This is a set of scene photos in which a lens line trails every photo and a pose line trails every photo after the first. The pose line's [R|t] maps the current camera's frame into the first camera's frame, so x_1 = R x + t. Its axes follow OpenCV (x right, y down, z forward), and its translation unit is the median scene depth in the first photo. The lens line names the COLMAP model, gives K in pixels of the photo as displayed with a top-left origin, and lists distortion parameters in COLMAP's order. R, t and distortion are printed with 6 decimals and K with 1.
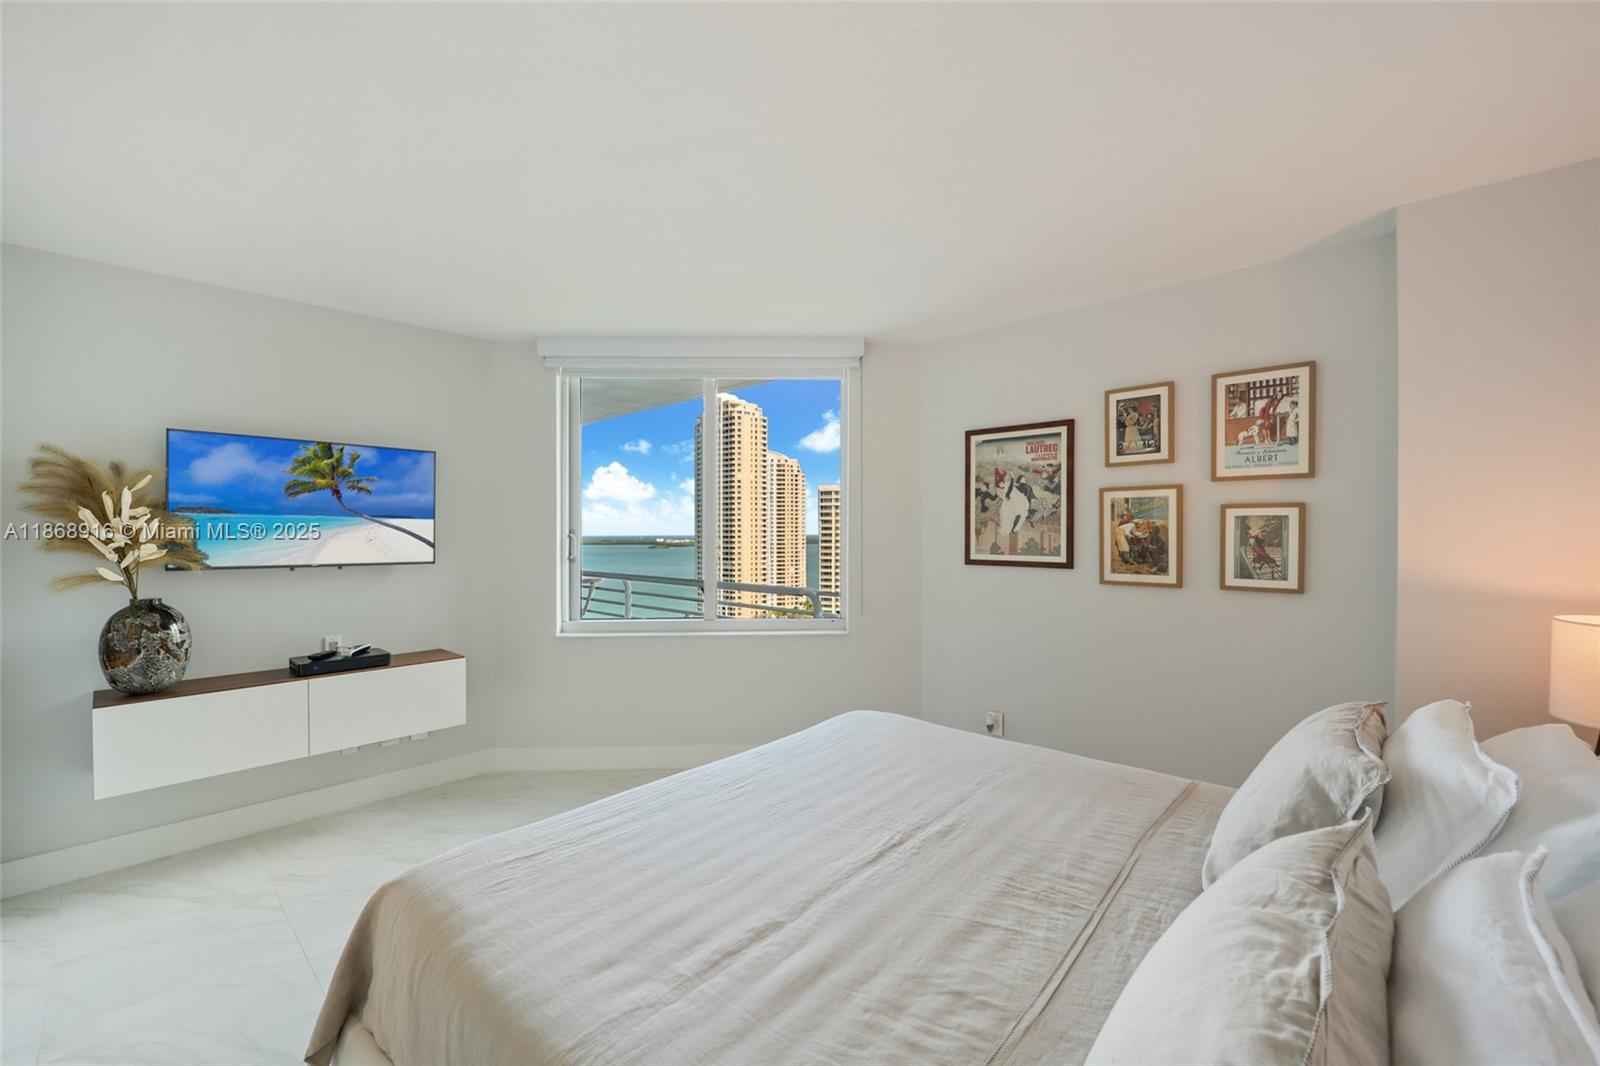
lens RADIAL K [[646.4, 0, 799.5], [0, 646.4, 530.3], [0, 0, 1]] dist [-0.013470, -0.000060]
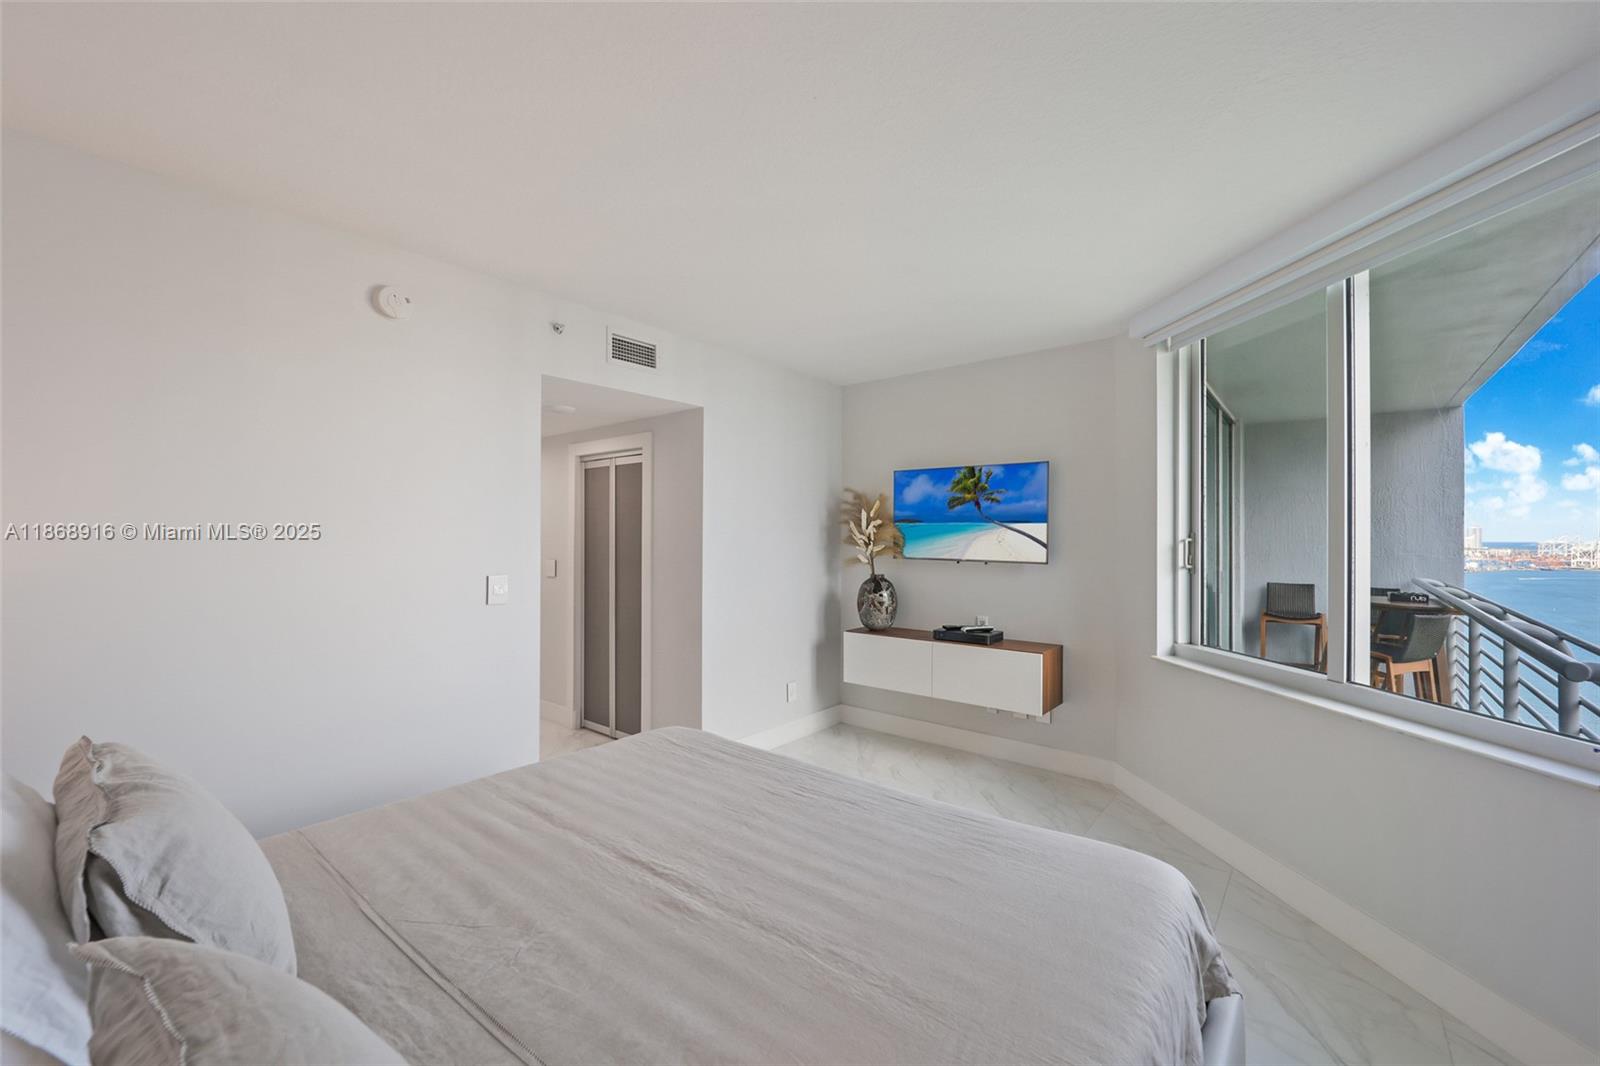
lens RADIAL K [[646.4, 0, 799.5], [0, 646.4, 530.3], [0, 0, 1]] dist [-0.013470, -0.000060]
pose [[0.046997, -0.004808, -0.998883, 0.542437], [0.000942, 0.999988, -0.004769, -0.000290], [0.998895, -0.000716, 0.047001, 0.579275]]
